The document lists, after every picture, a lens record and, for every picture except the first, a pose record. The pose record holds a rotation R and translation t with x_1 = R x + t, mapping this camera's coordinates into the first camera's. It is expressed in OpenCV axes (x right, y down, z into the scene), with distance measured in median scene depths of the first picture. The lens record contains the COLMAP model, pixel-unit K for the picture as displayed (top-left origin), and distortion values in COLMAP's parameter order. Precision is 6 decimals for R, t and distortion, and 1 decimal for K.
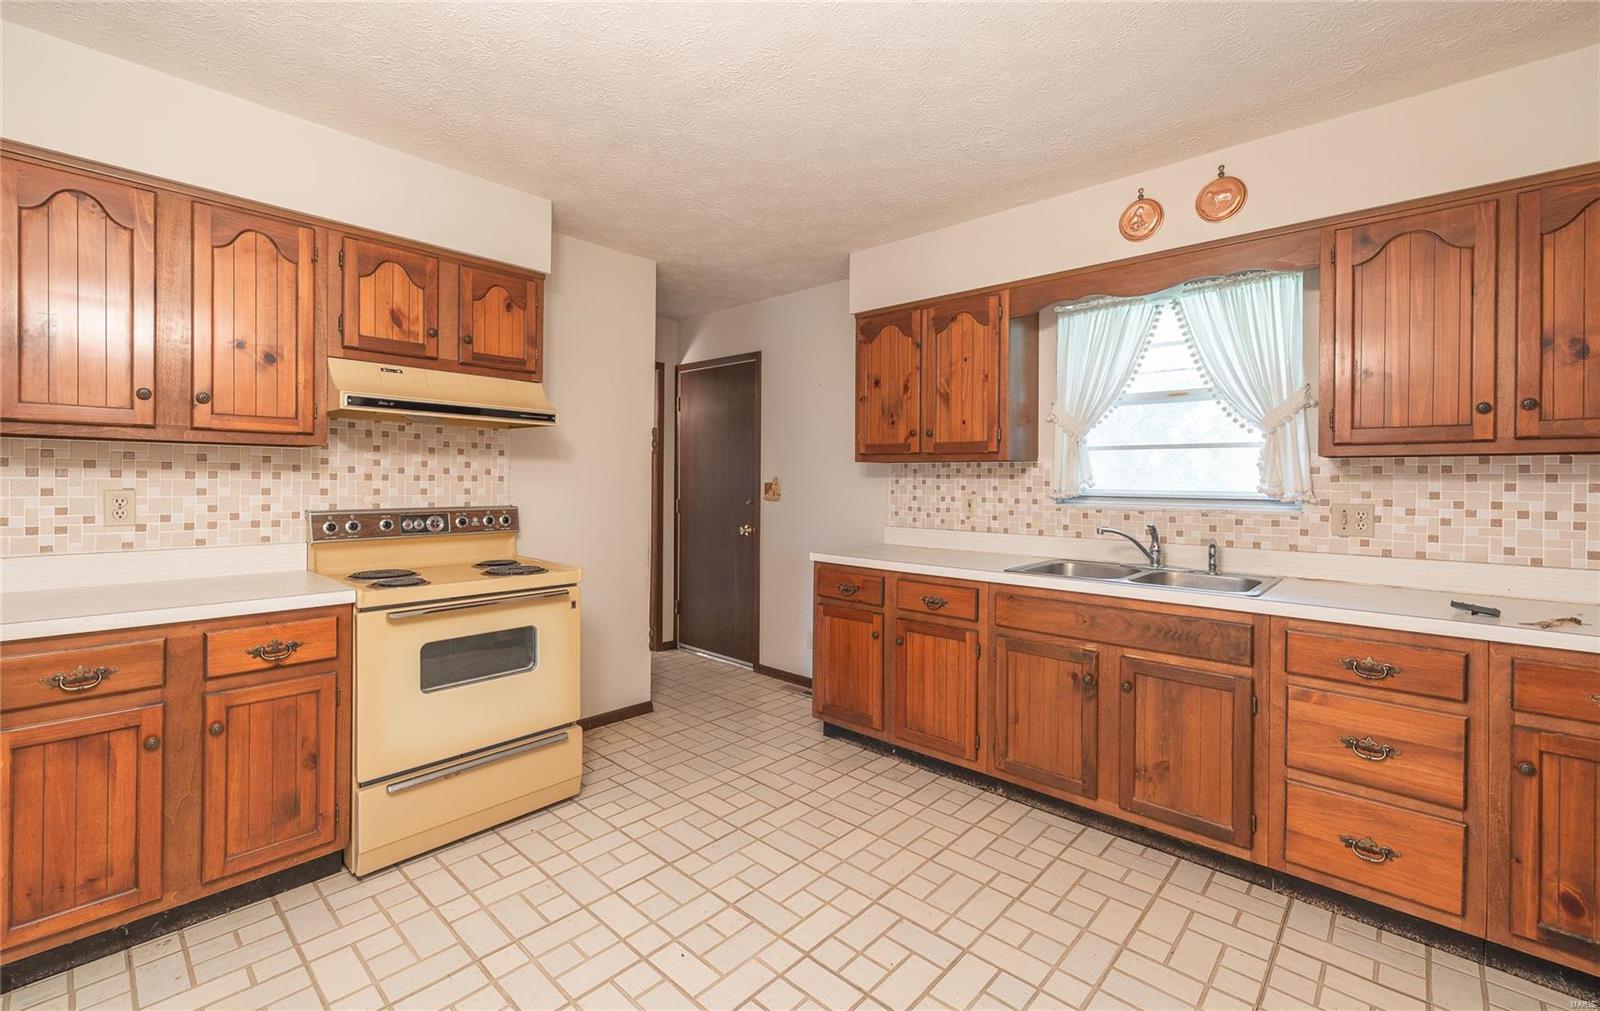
lens RADIAL K [[671.7, 0, 804.3], [0, 671.7, 481.4], [0, 0, 1]] dist [-0.000753, 0.000260]
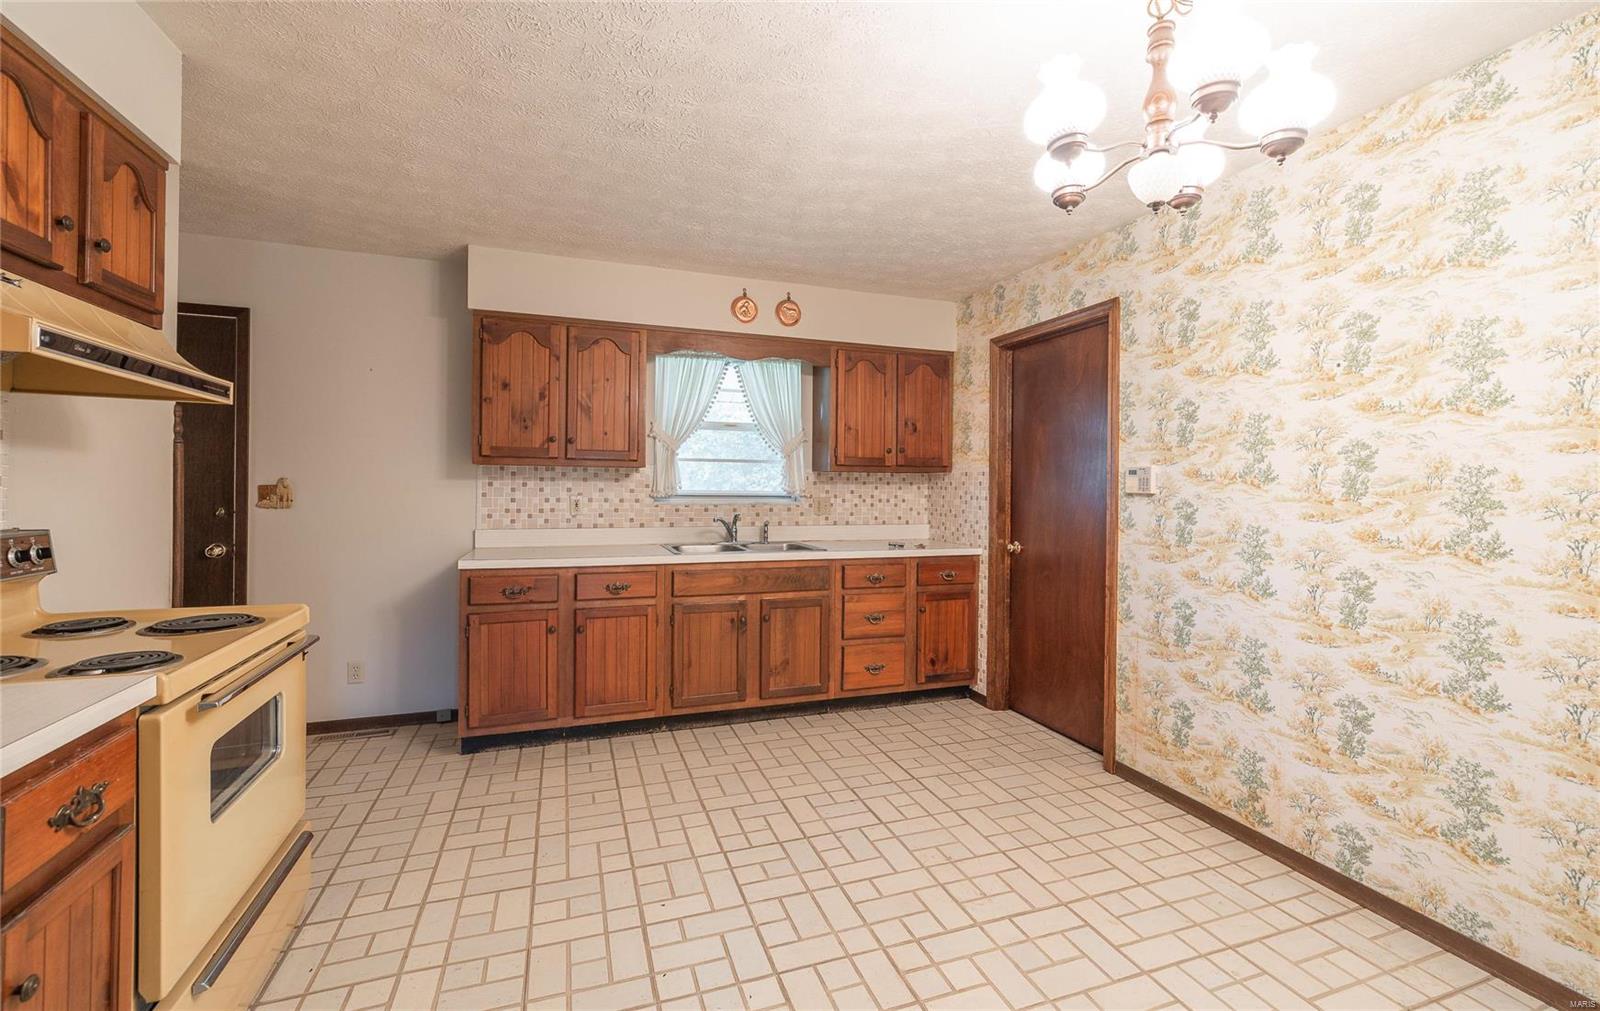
lens RADIAL K [[671.7, 0, 803.5], [0, 671.7, 483.3], [0, 0, 1]] dist [-0.000753, 0.000260]
pose [[0.465348, -0.000282, 0.885128, -0.780089], [-0.004809, 0.999984, 0.002846, -0.008406], [-0.885115, -0.005581, 0.465340, 0.192751]]
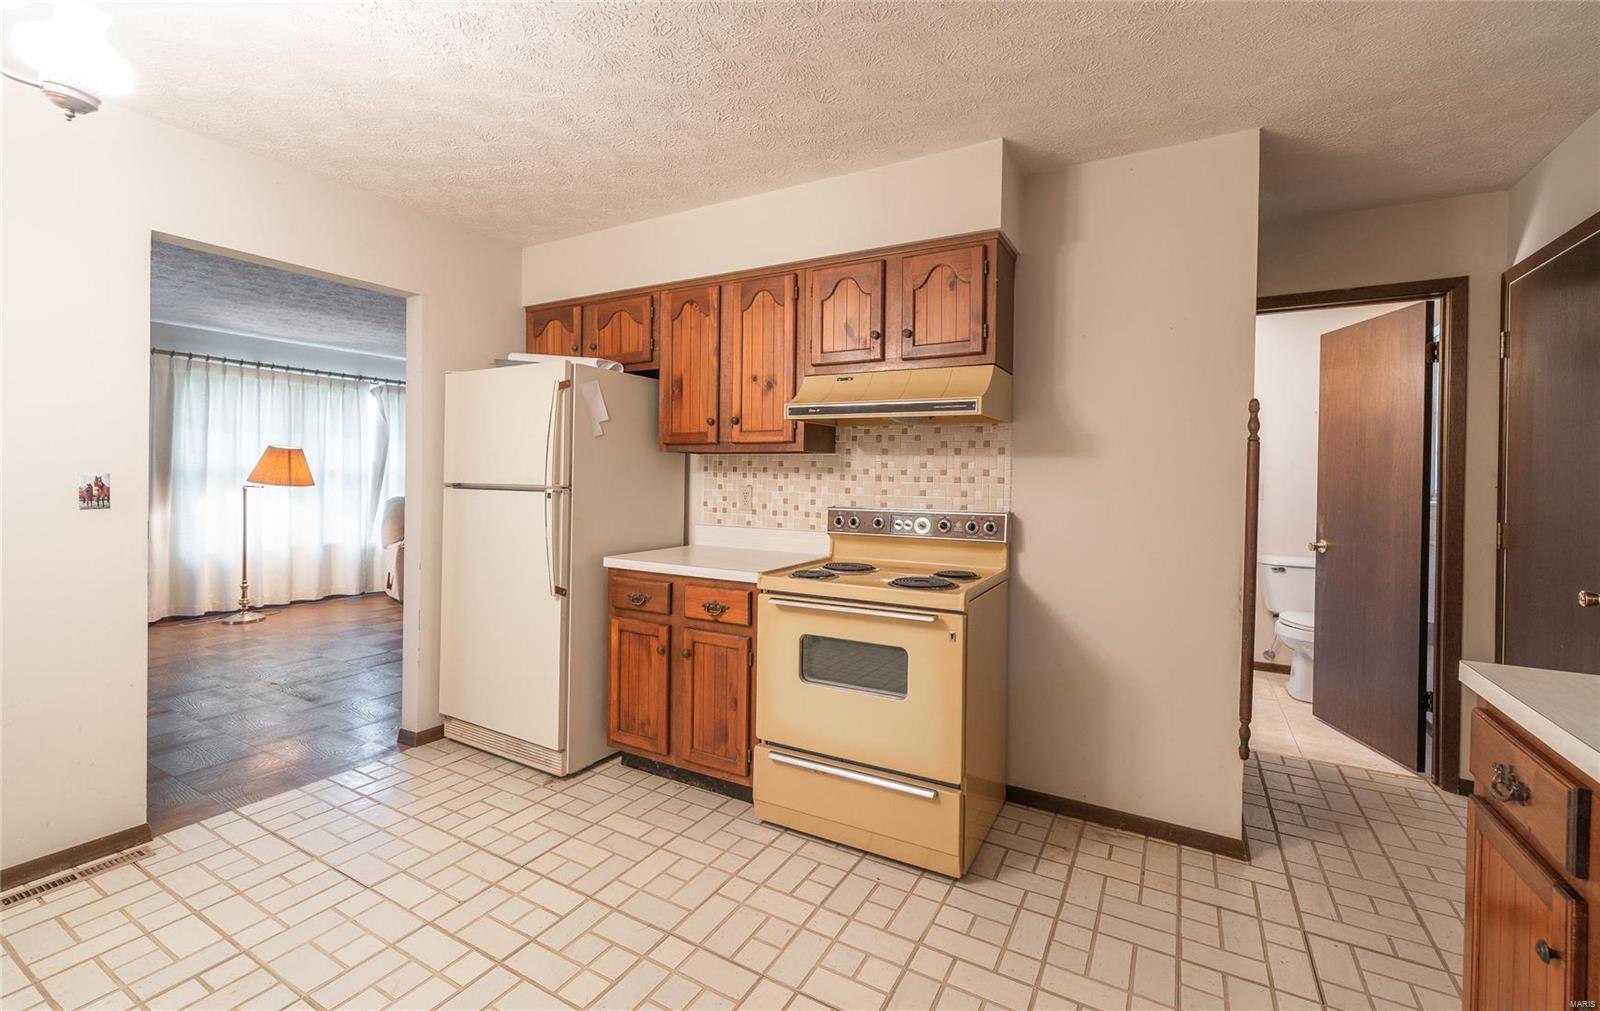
lens RADIAL K [[671.7, 0, 800.1], [0, 671.7, 483.5], [0, 0, 1]] dist [-0.000753, 0.000260]
pose [[0.224355, 0.005594, -0.974491, 0.416296], [-0.012993, 0.999912, 0.002749, 0.000853], [0.974421, 0.012044, 0.224408, 0.681175]]
